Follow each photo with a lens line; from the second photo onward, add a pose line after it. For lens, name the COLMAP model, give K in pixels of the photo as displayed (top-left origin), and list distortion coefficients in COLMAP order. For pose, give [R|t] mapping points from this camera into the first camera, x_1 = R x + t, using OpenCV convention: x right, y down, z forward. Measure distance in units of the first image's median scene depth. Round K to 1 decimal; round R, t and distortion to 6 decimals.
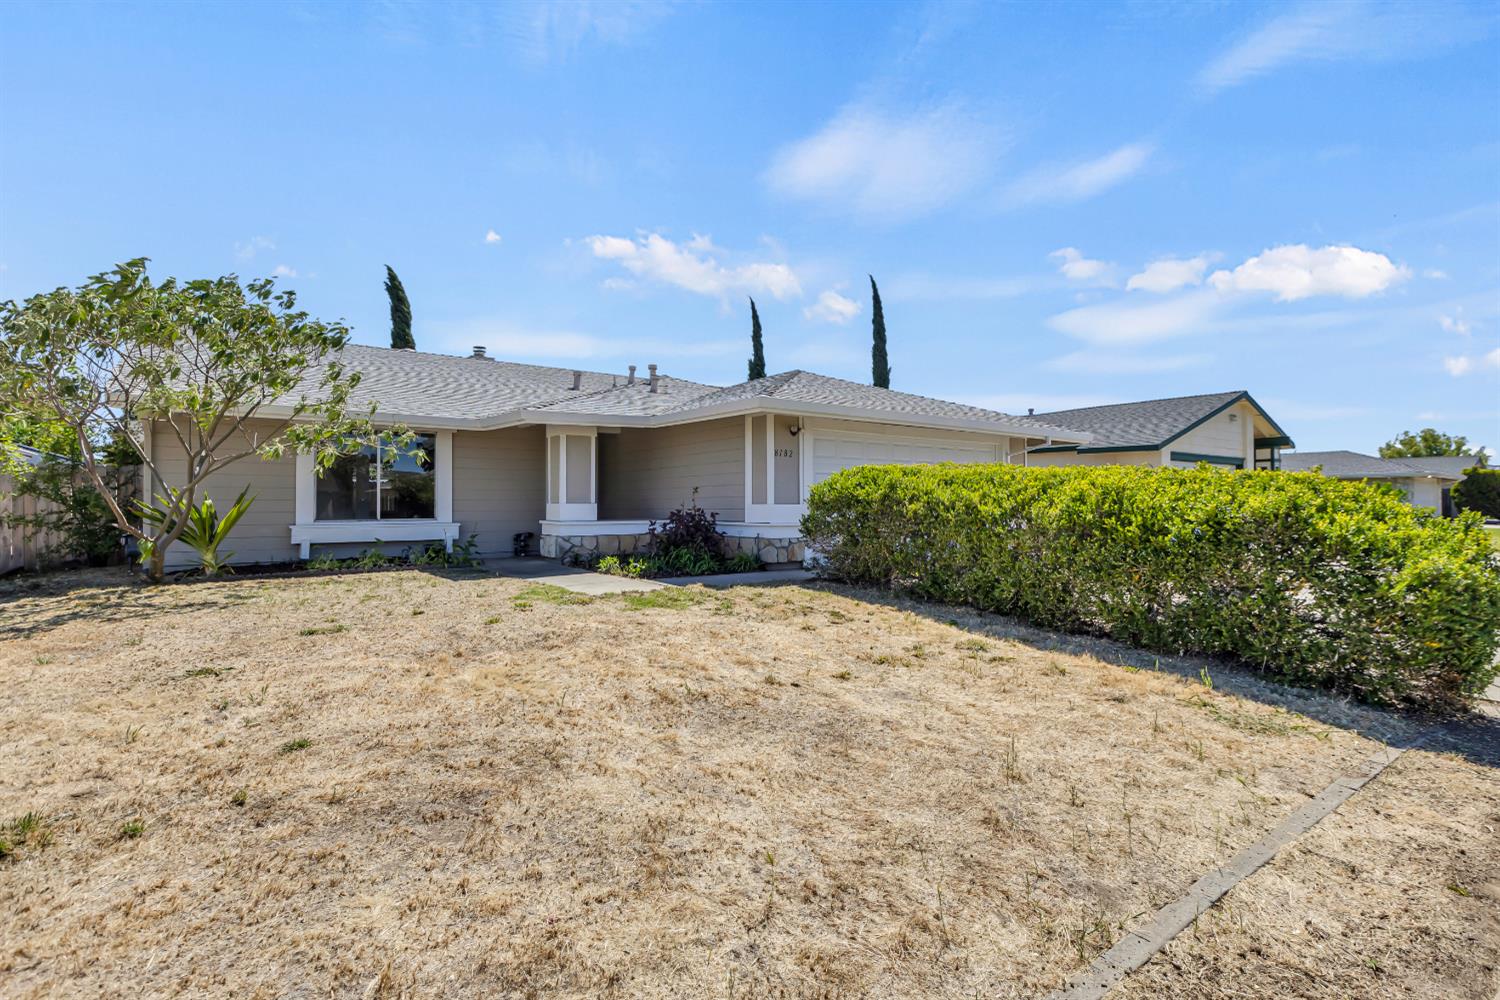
lens RADIAL K [[682.3, 0, 750.1], [0, 682.3, 498.7], [0, 0, 1]] dist [0.008941, 0.000136]
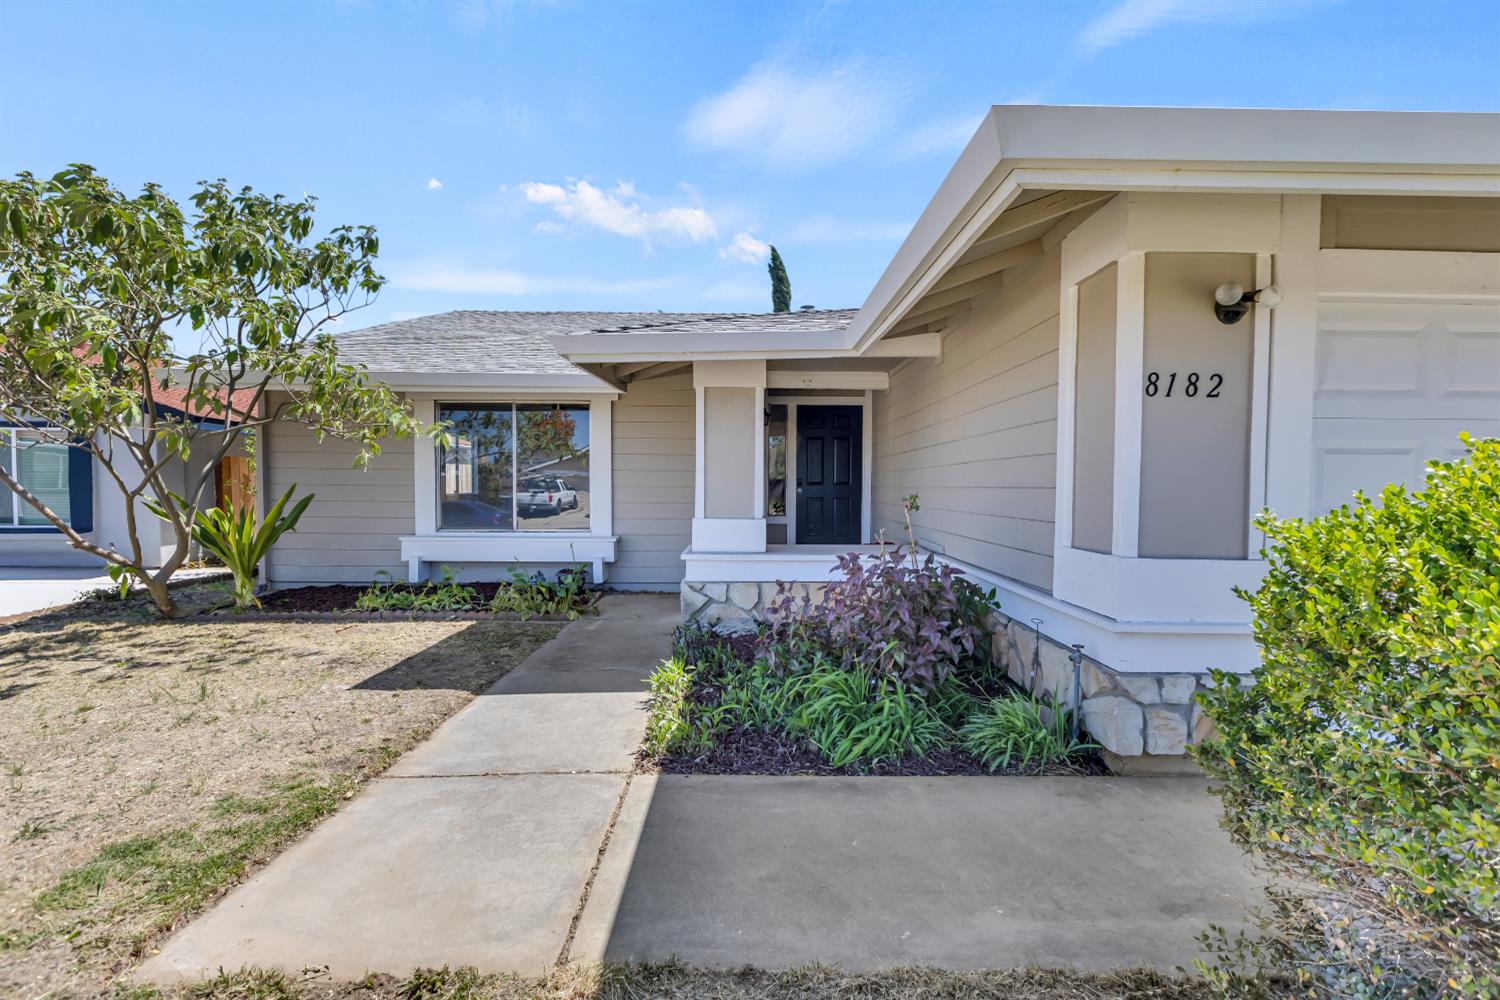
lens RADIAL K [[682.3, 0, 749.3], [0, 682.3, 503.4], [0, 0, 1]] dist [0.008941, 0.000136]
pose [[0.815532, 0.022072, -0.578291, 0.068091], [-0.002671, 0.999405, 0.034378, -0.024601], [0.578706, -0.026491, 0.815106, 0.644581]]
